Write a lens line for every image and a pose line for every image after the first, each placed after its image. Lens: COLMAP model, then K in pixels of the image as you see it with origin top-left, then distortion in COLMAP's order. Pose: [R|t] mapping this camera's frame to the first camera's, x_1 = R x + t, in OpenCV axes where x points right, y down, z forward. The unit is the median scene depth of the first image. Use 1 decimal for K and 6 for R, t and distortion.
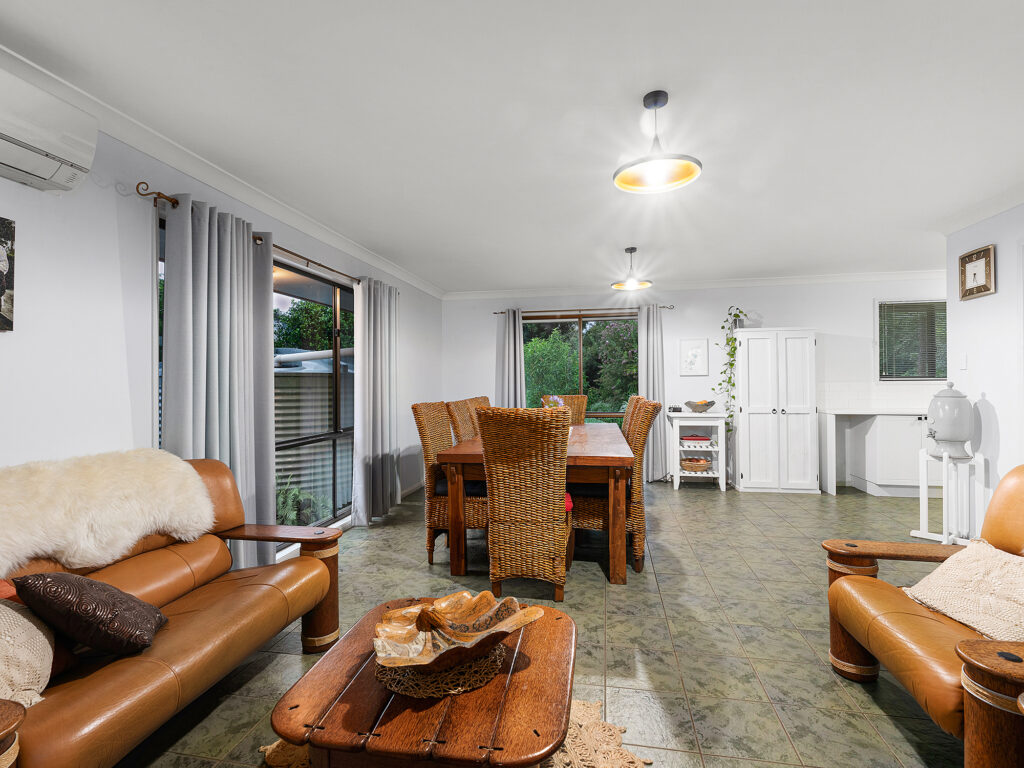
lens RADIAL K [[498.0, 0, 511.5], [0, 498.0, 381.4], [0, 0, 1]] dist [0.003343, -0.000055]
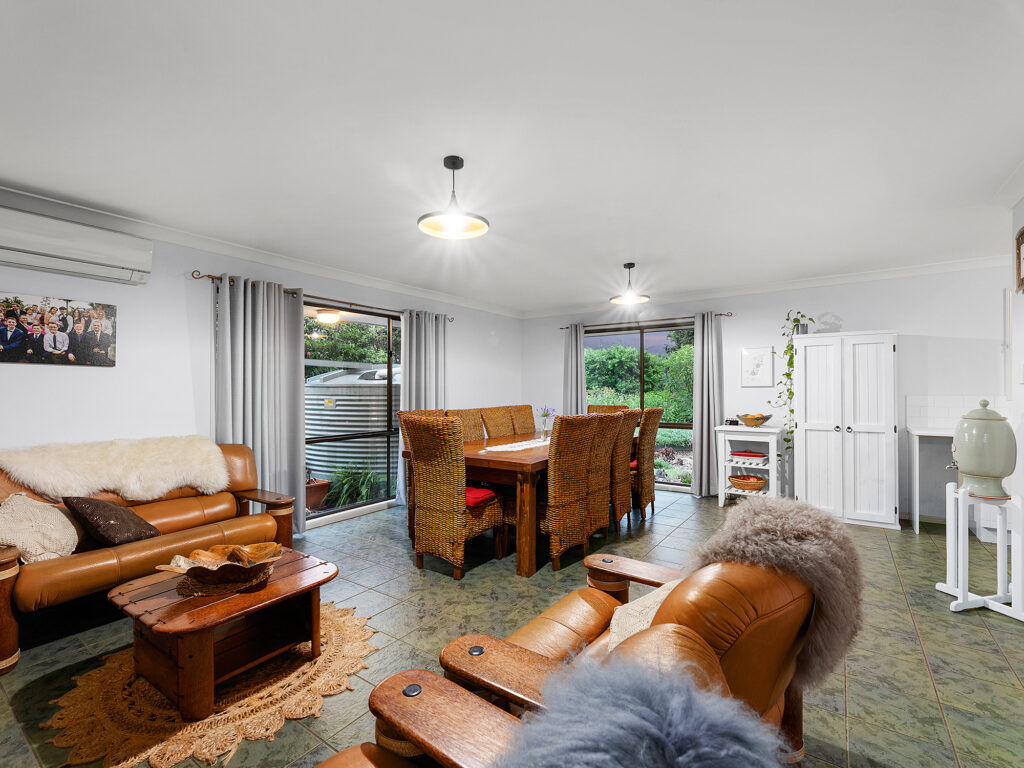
lens RADIAL K [[476.4, 0, 510.8], [0, 476.4, 385.4], [0, 0, 1]] dist [0.002562, 0.000998]
pose [[0.909624, 0.002609, -0.415424, 0.426166], [-0.003775, 0.999991, -0.001985, -0.014112], [0.415415, 0.003374, 0.909626, 0.007372]]
